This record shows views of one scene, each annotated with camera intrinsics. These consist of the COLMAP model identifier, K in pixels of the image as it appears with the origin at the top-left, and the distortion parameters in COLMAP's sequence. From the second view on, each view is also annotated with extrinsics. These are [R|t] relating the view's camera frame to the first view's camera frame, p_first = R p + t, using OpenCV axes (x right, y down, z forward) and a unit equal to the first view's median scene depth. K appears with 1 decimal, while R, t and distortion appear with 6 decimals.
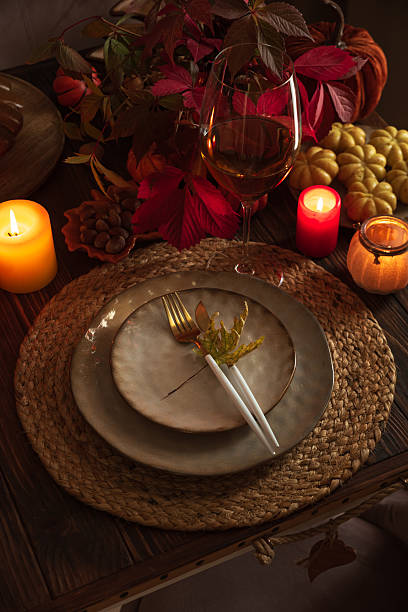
lens RADIAL K [[1077.4, 0, 201.6], [0, 1077.4, 302.5], [0, 0, 1]] dist [0.131372, 0.000000]
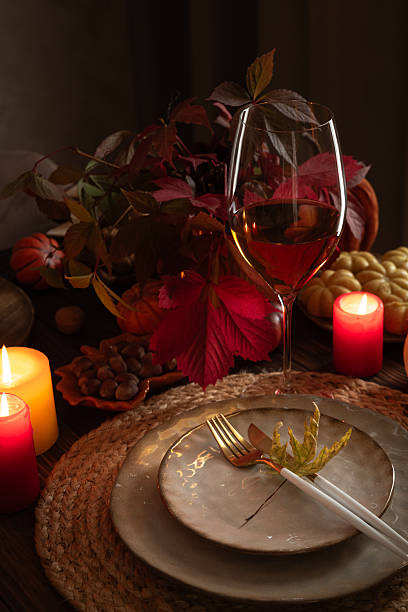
lens RADIAL K [[1151.9, 0, 203.3], [0, 1151.9, 303.7], [0, 0, 1]] dist [0.125752, 0.000000]
pose [[0.982038, -0.120975, 0.144798, -0.146703], [0.162580, 0.931989, -0.323982, 0.184600], [-0.095756, 0.341703, 0.934917, 0.159207]]
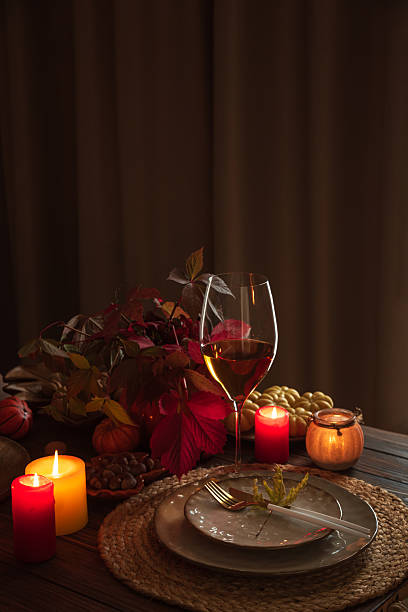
lens RADIAL K [[1077.4, 0, 199.9], [0, 1077.4, 307.1], [0, 0, 1]] dist [0.131372, 0.000000]
pose [[0.890952, -0.125965, 0.436276, -0.508919], [0.340866, 0.820296, -0.459266, 0.360007], [-0.300024, 0.557896, 0.773782, -0.017535]]
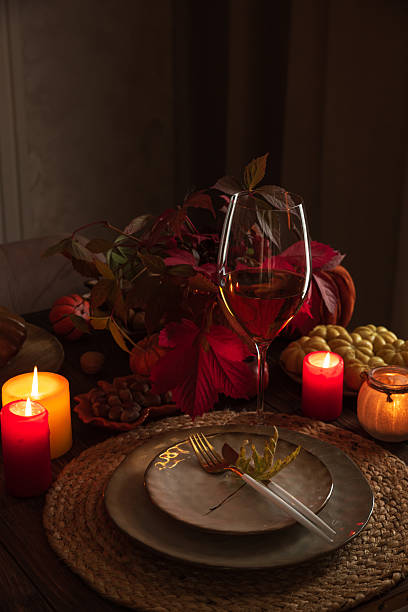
lens RADIAL K [[1077.4, 0, 199.9], [0, 1077.4, 301.9], [0, 0, 1]] dist [0.131372, 0.000000]
pose [[0.993203, -0.037120, 0.110314, -0.127009], [0.081445, 0.898734, -0.430864, 0.304008], [-0.083149, 0.436920, 0.895649, 0.042185]]
